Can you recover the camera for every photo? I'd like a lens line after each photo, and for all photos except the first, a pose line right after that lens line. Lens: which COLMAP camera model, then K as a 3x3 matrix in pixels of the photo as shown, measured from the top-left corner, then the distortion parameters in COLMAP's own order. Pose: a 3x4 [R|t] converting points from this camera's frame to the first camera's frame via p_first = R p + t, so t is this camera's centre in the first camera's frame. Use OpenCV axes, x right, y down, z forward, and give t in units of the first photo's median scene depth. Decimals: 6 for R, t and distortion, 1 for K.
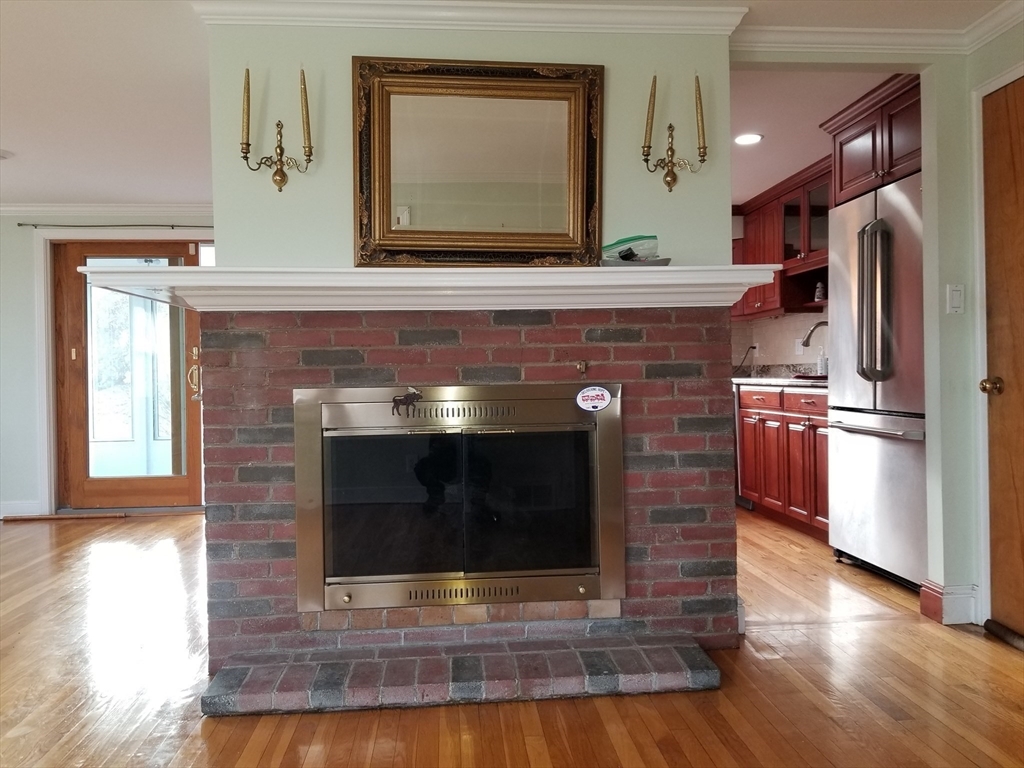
lens RADIAL K [[785.0, 0, 510.9], [0, 785.0, 376.5], [0, 0, 1]] dist [0.044242, -0.074989]
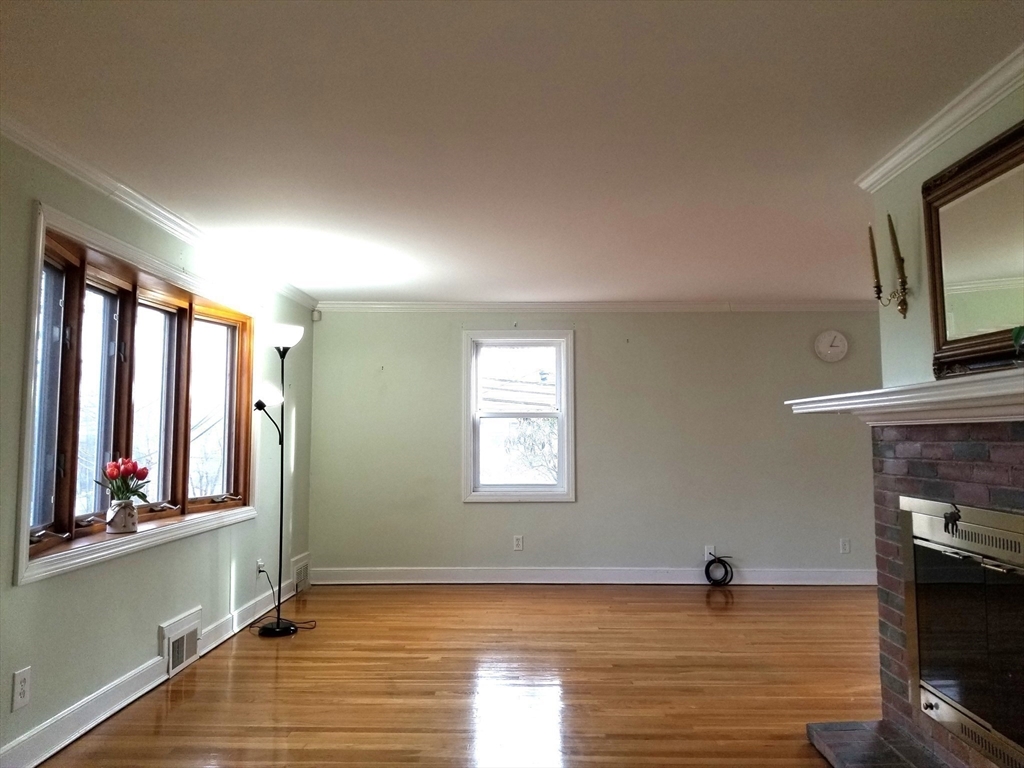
lens RADIAL K [[785.0, 0, 511.7], [0, 785.0, 383.8], [0, 0, 1]] dist [0.044242, -0.074989]
pose [[-0.105294, -0.060183, -0.992618, 0.886184], [-0.005031, 0.998187, -0.059986, -0.072089], [0.994428, -0.001322, -0.105406, 0.567699]]
